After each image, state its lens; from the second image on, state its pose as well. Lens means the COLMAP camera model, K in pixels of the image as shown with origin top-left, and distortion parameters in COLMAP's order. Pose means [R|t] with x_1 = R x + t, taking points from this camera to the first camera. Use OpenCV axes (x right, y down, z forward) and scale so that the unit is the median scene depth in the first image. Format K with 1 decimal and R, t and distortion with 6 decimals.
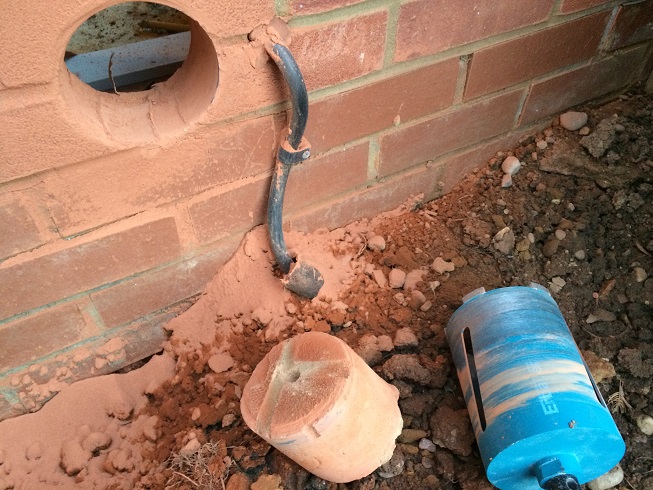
lens RADIAL K [[553.6, 0, 326.6], [0, 553.6, 246.6], [0, 0, 1]] dist [0.080527, -0.098554]
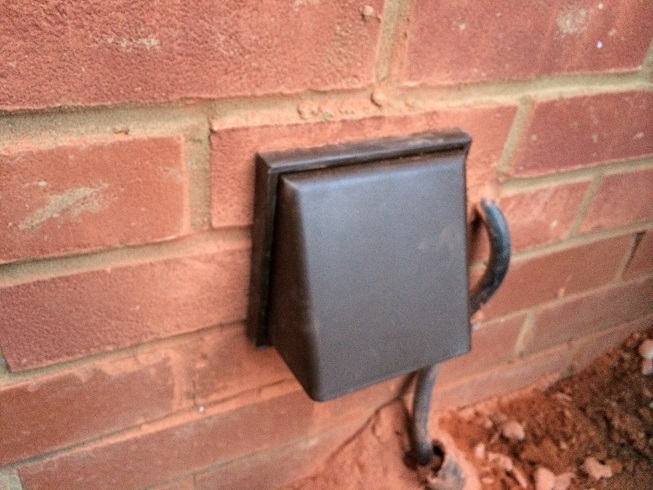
lens RADIAL K [[553.6, 0, 327.0], [0, 553.6, 241.0], [0, 0, 1]] dist [0.080527, -0.098554]
pose [[0.994938, 0.100490, 0.001030, -0.225181], [-0.097047, 0.963416, -0.249824, -0.045143], [-0.026097, 0.248459, 0.968291, 0.120637]]
